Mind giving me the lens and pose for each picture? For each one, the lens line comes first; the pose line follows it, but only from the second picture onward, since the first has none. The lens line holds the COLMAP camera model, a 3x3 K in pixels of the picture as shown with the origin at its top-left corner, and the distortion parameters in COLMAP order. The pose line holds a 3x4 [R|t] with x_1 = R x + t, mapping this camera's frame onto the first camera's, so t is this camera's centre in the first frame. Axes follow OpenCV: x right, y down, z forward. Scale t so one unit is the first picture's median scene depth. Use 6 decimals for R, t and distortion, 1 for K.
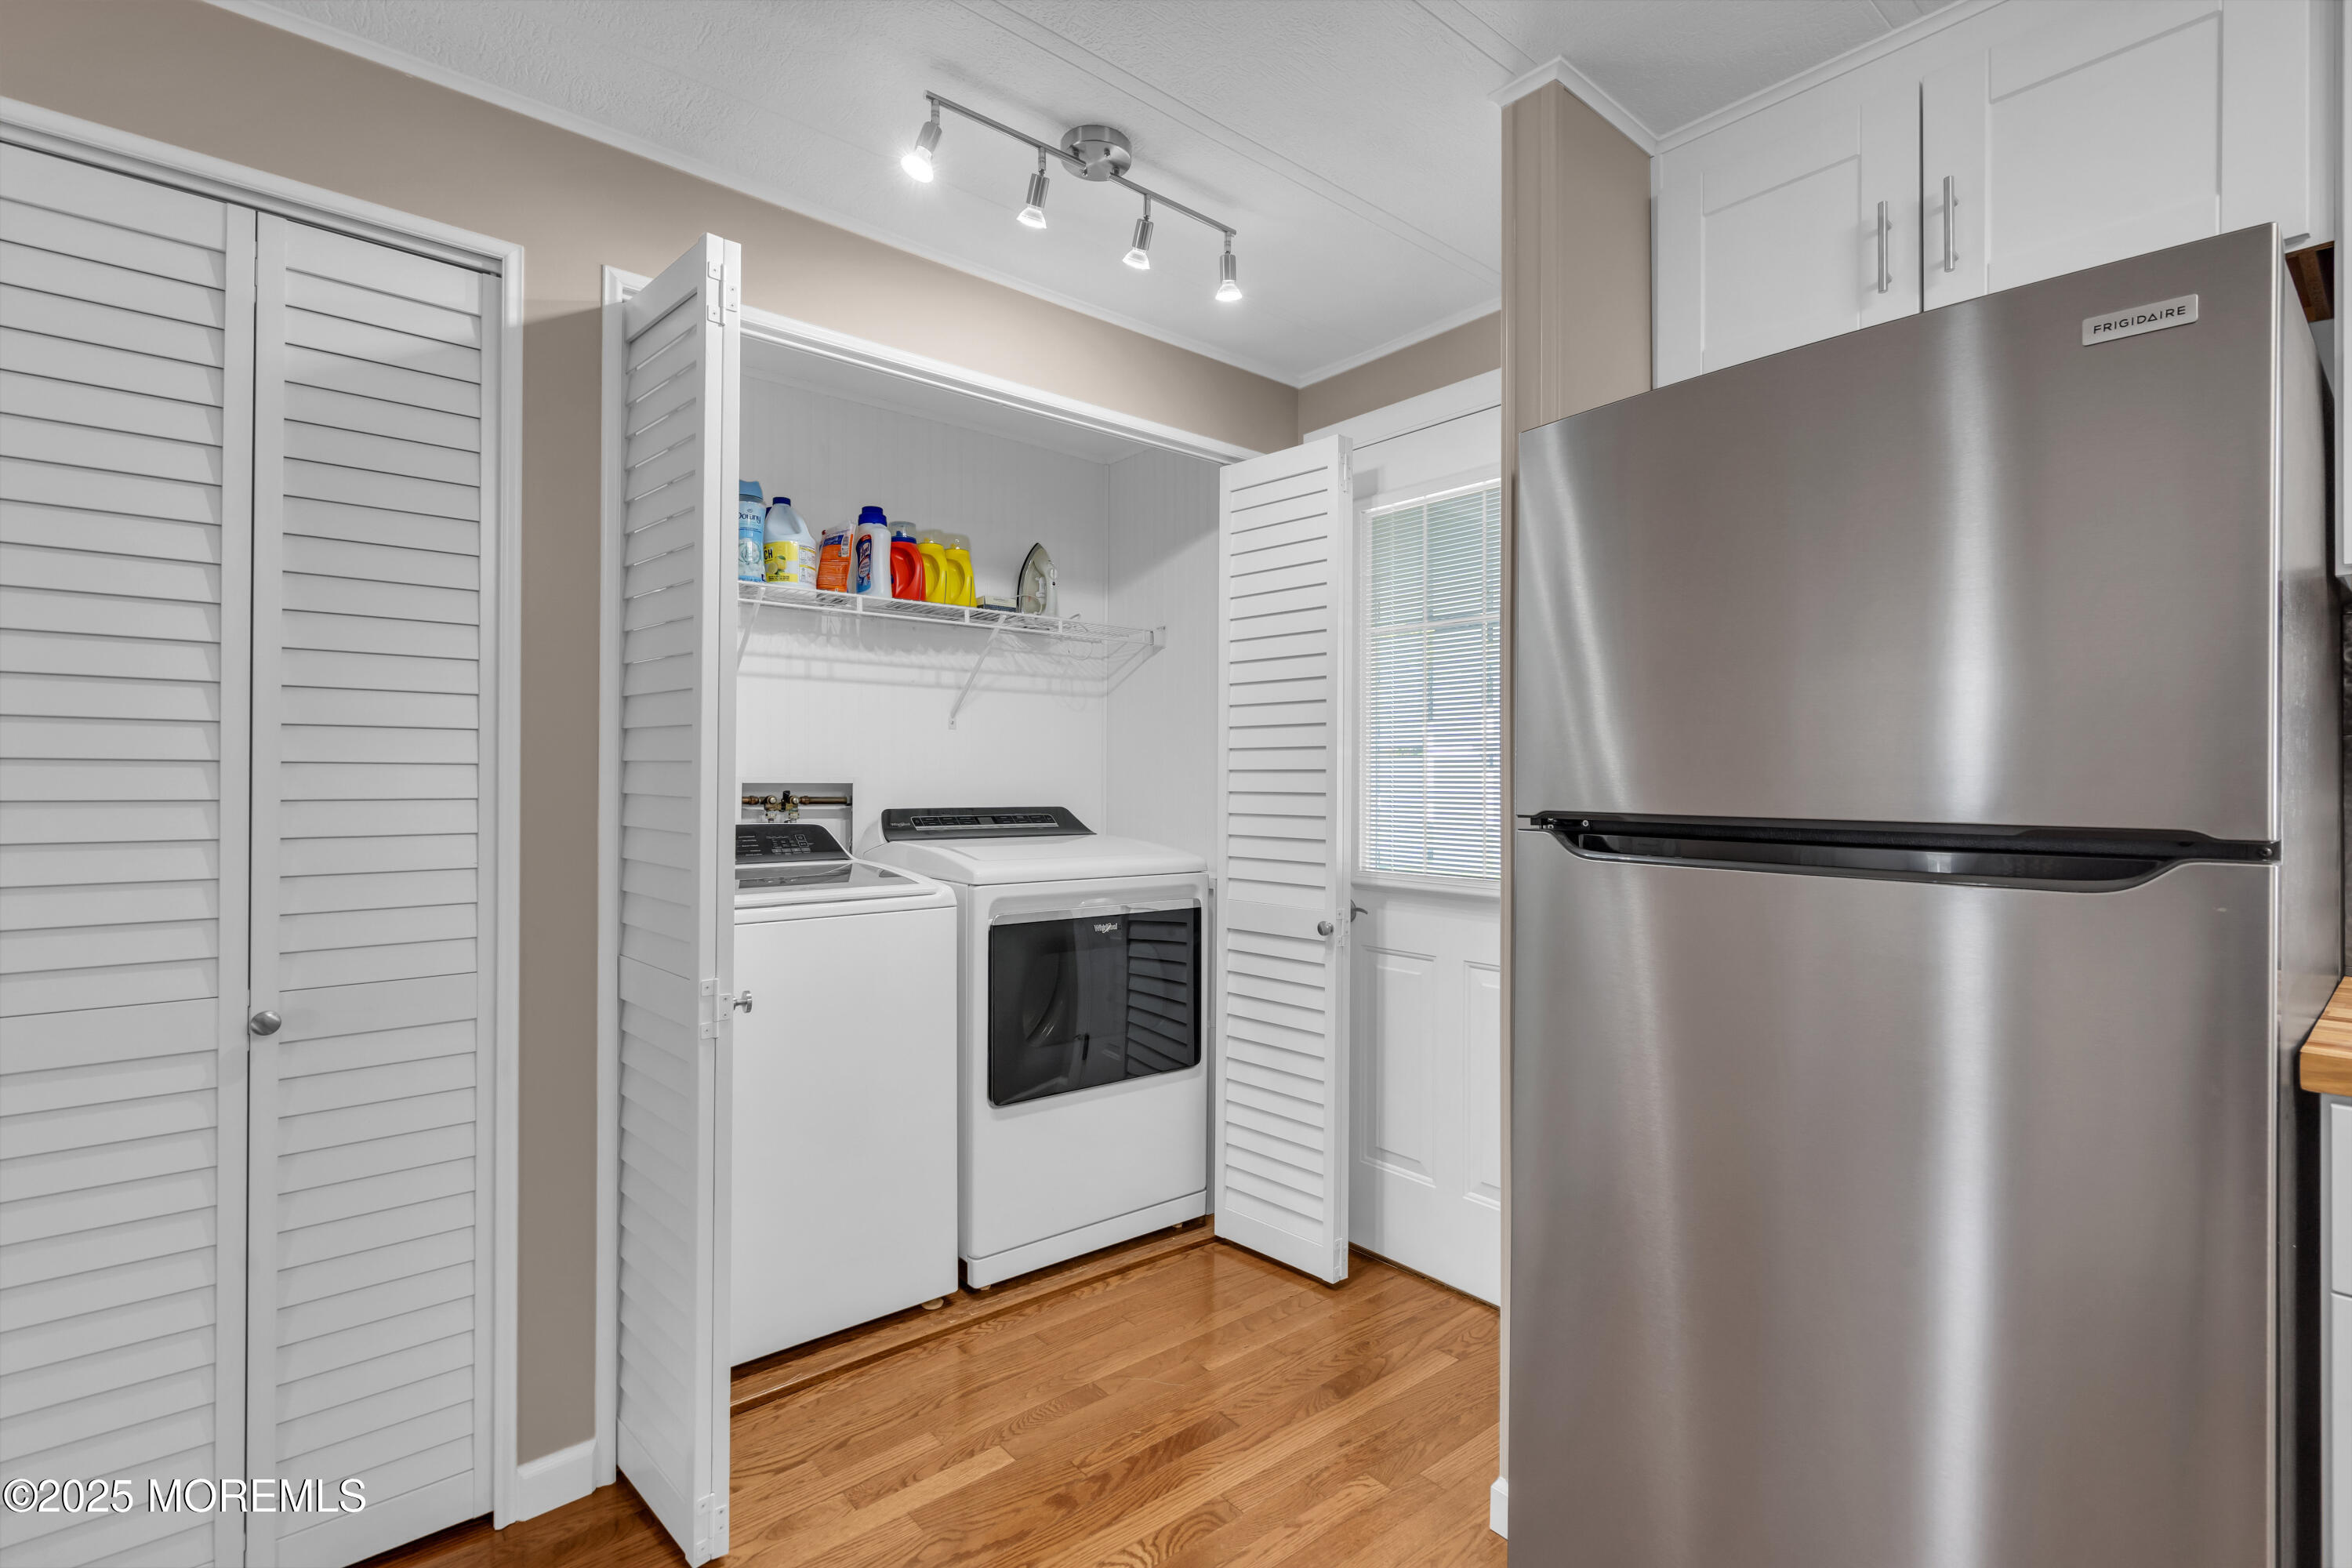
lens RADIAL K [[1079.2, 0, 1168.3], [0, 1079.2, 775.7], [0, 0, 1]] dist [-0.000711, 0.000229]
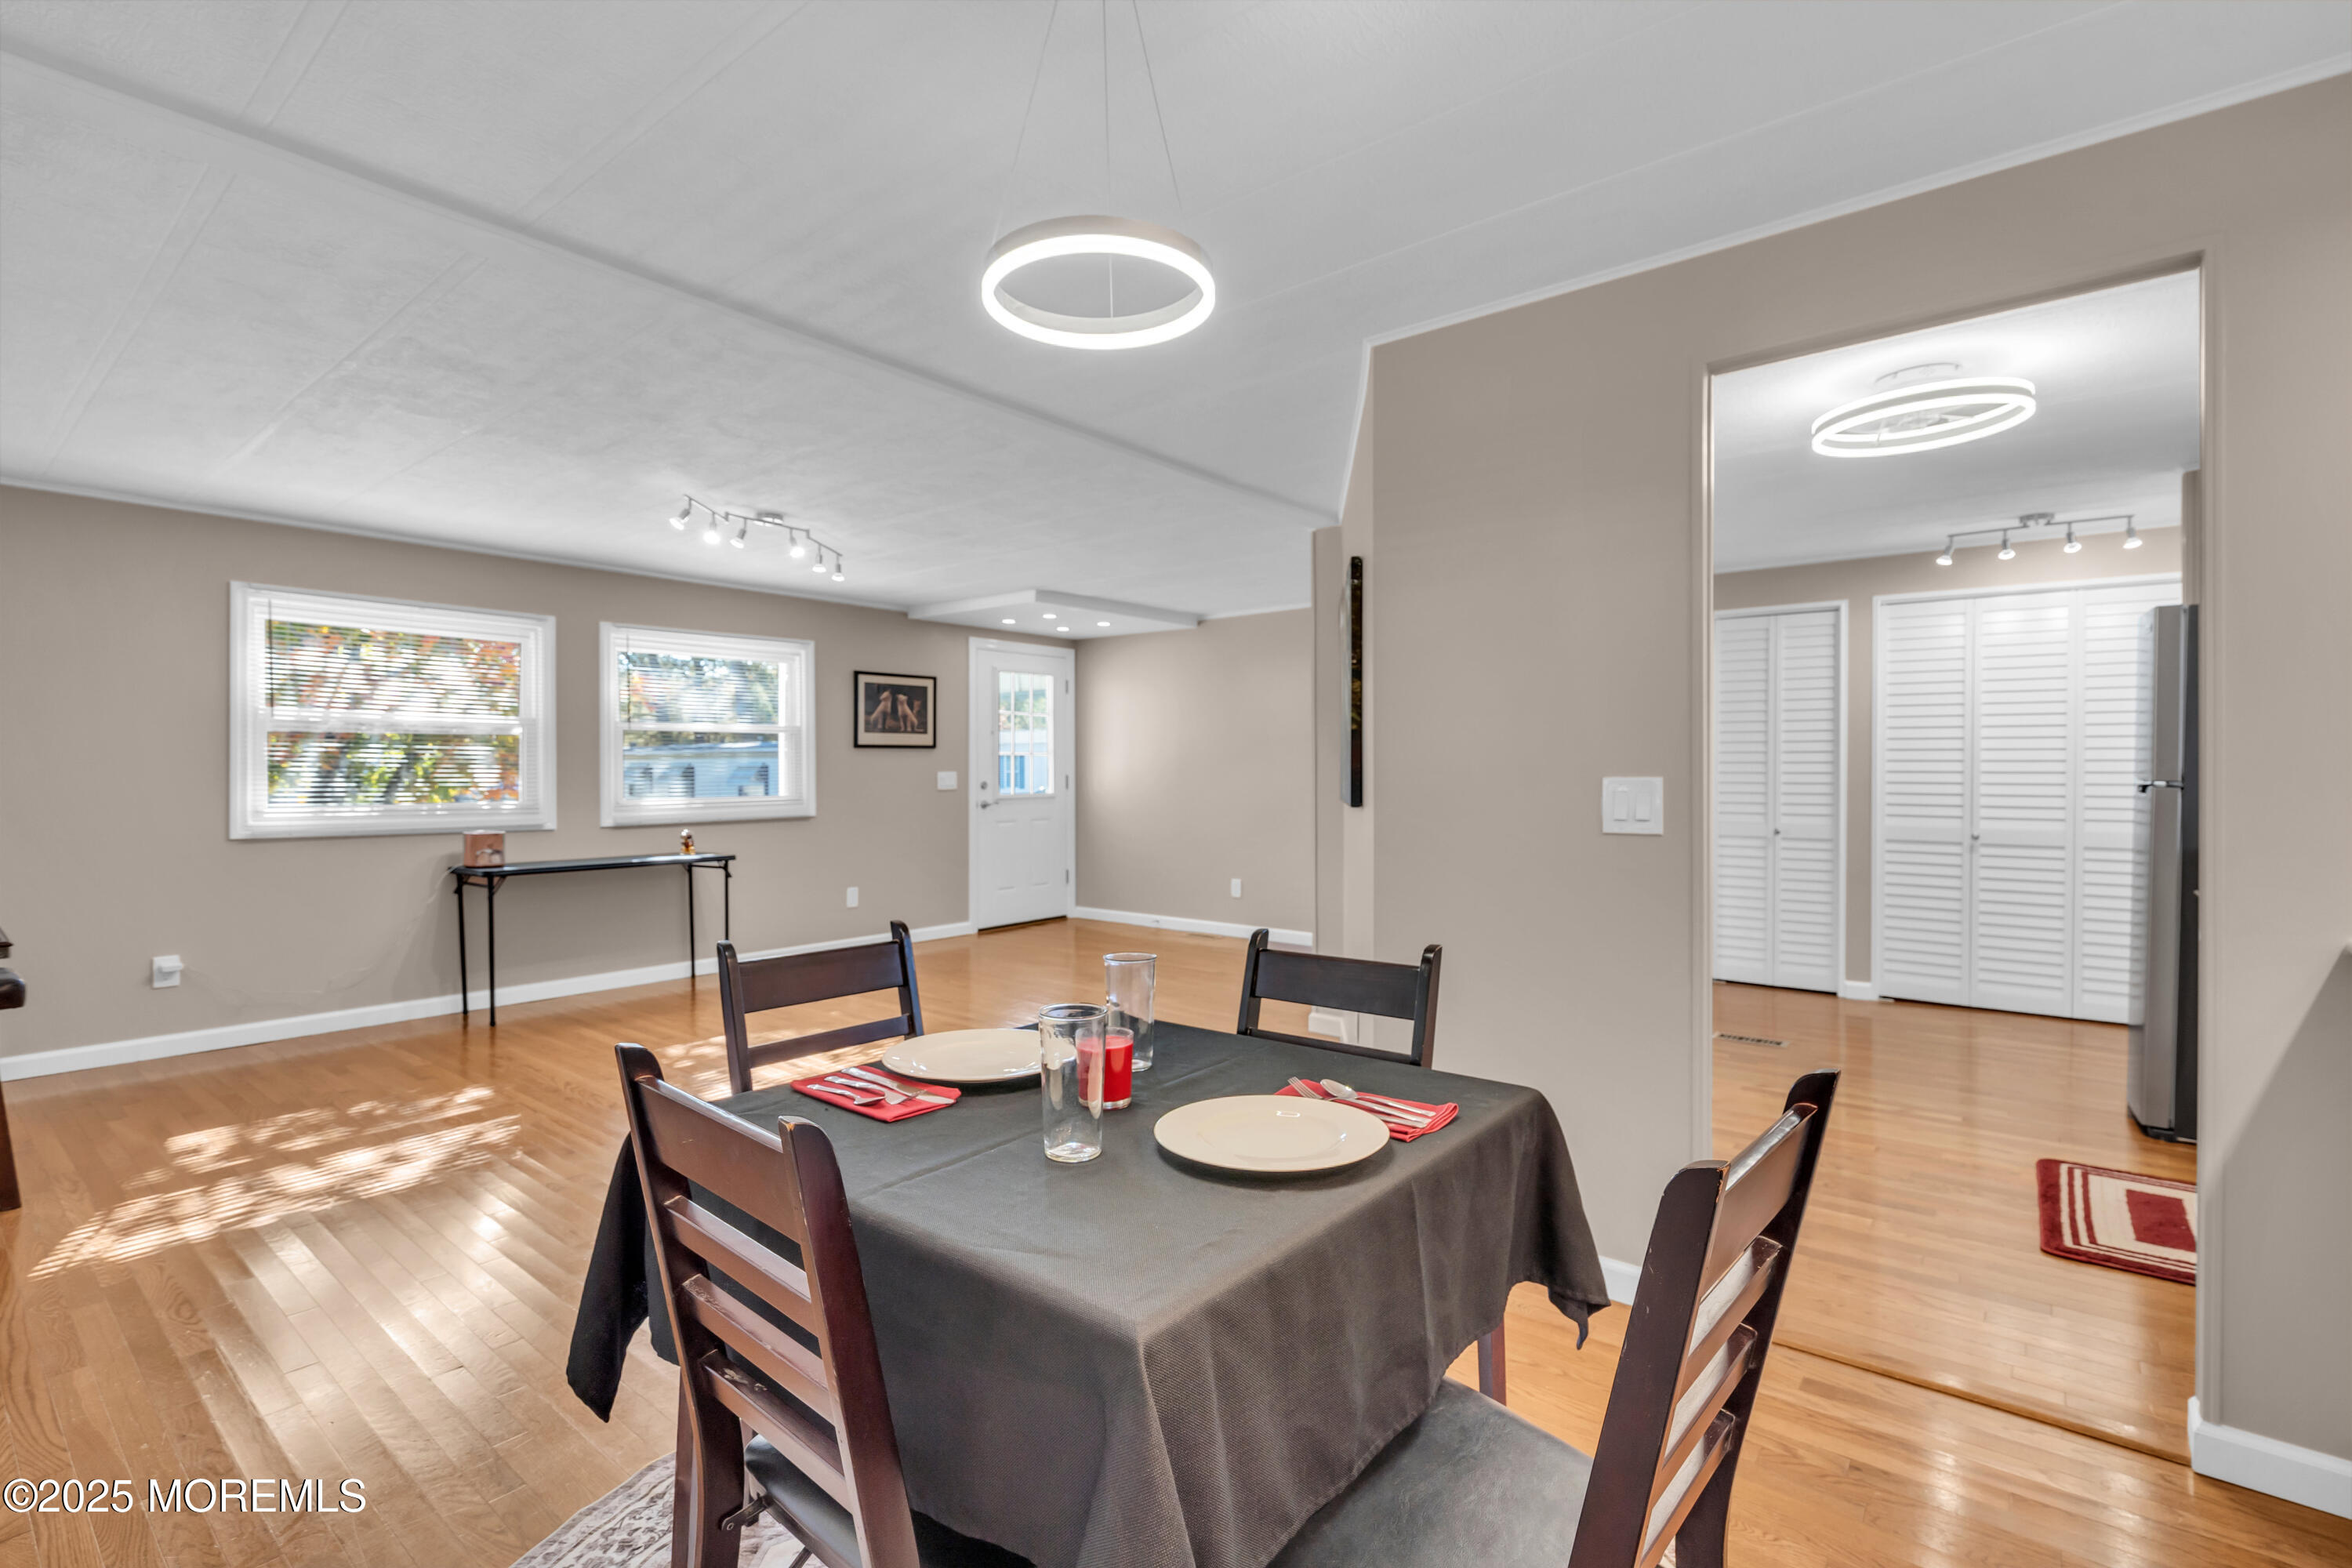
lens RADIAL K [[1069.5, 0, 1177.0], [0, 1069.5, 773.7], [0, 0, 1]] dist [-0.002343, 0.001647]
pose [[0.182976, 0.005556, -0.983102, 1.837375], [0.006525, 0.999955, 0.006865, -0.010438], [0.983096, -0.007671, 0.182931, -1.301685]]
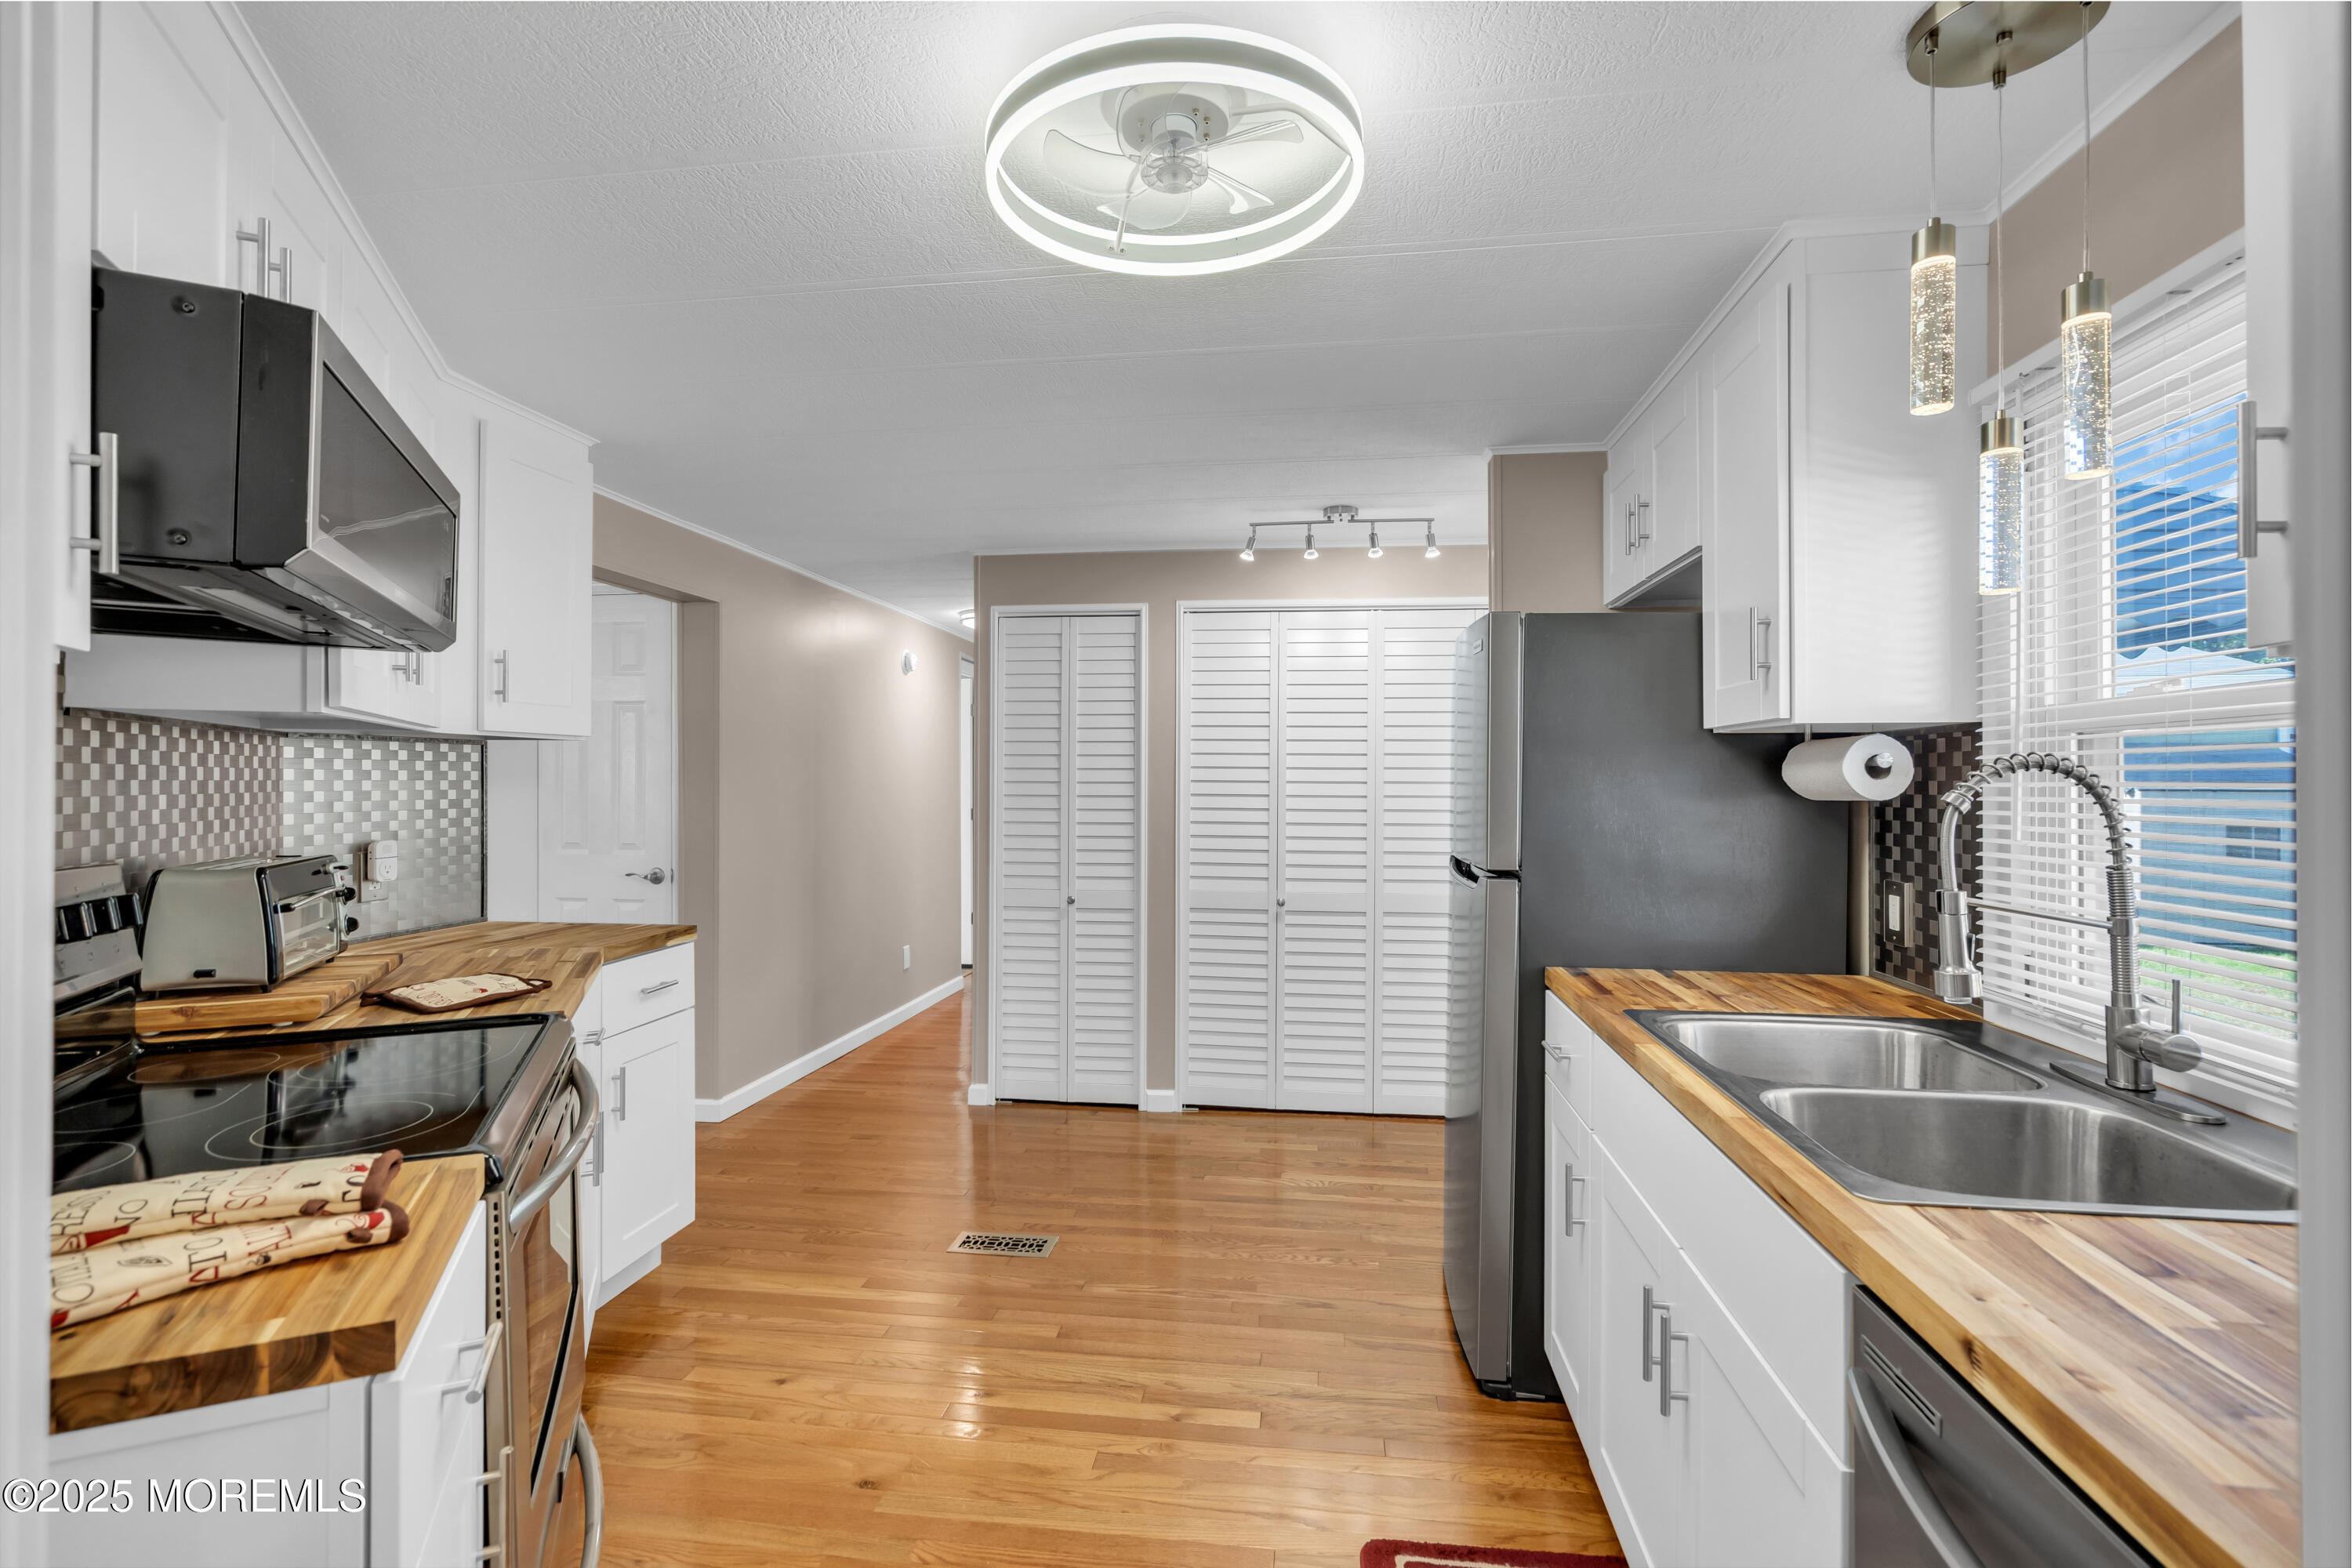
lens RADIAL K [[1069.5, 0, 1177.0], [0, 1069.5, 773.7], [0, 0, 1]] dist [-0.002343, 0.001647]
pose [[0.663041, -0.002571, -0.748578, 1.119916], [0.003168, 0.999995, -0.000628, -0.079020], [0.748576, -0.001955, 0.663046, -0.510542]]
